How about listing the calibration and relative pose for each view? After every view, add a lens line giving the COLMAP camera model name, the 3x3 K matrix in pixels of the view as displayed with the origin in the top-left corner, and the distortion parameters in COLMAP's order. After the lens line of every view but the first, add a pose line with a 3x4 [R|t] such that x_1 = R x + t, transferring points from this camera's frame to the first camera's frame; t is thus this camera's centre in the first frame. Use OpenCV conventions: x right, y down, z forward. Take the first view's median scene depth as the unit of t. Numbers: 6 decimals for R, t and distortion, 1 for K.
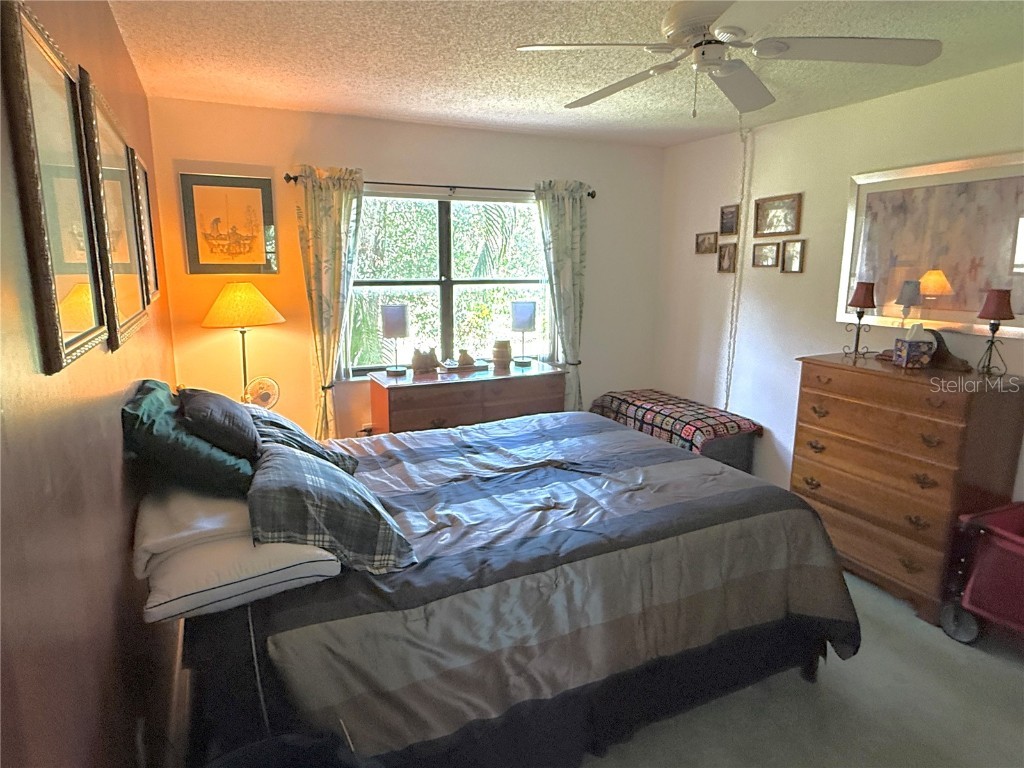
lens RADIAL K [[604.4, 0, 511.8], [0, 604.4, 380.7], [0, 0, 1]] dist [0.001570, 0.000665]
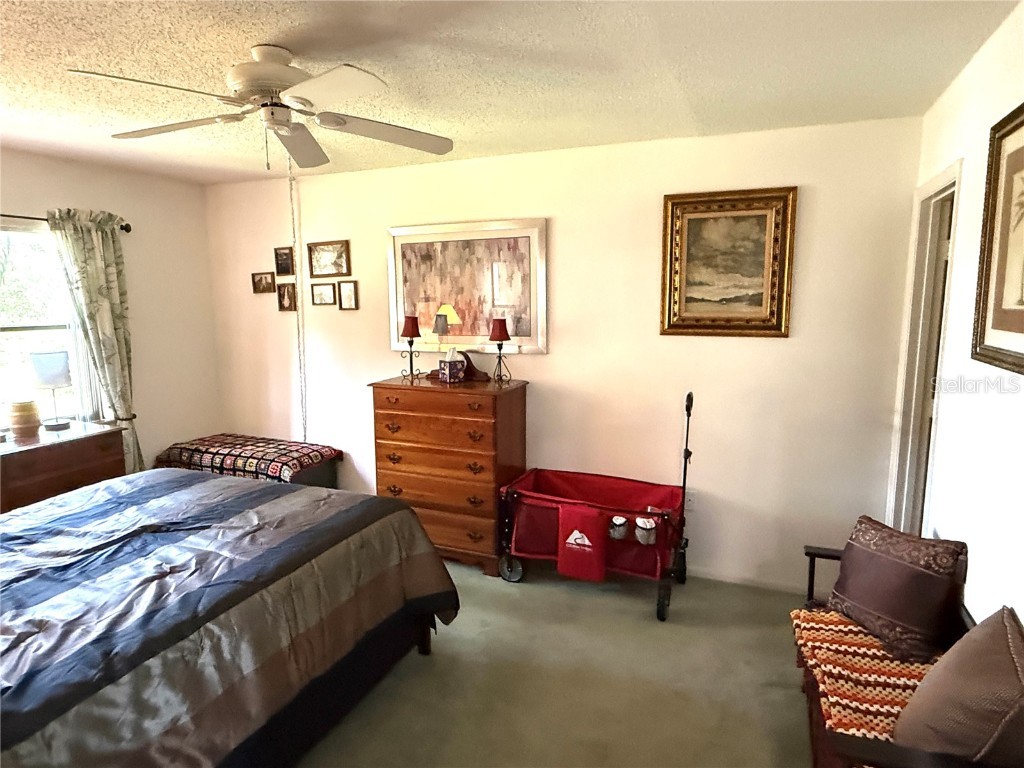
lens RADIAL K [[605.9, 0, 505.5], [0, 605.9, 385.3], [0, 0, 1]] dist [0.000540, 0.000130]
pose [[0.751123, -0.105465, 0.651684, -0.075586], [0.138506, 0.990361, 0.000634, -0.000647], [-0.645470, 0.089786, 0.758490, -0.029857]]
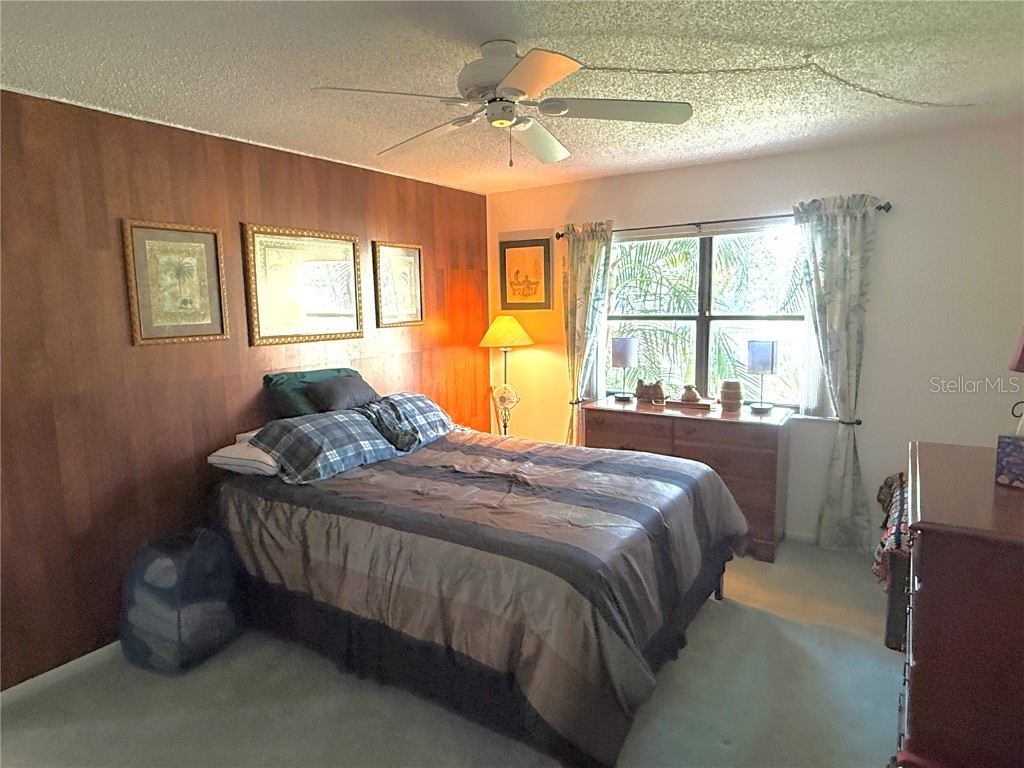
lens RADIAL K [[605.9, 0, 505.5], [0, 605.9, 385.3], [0, 0, 1]] dist [0.000540, 0.000130]
pose [[0.514698, 0.107940, -0.850550, 0.788712], [-0.146392, 0.988540, 0.036864, -0.057972], [0.844781, 0.105540, 0.524601, 0.293215]]
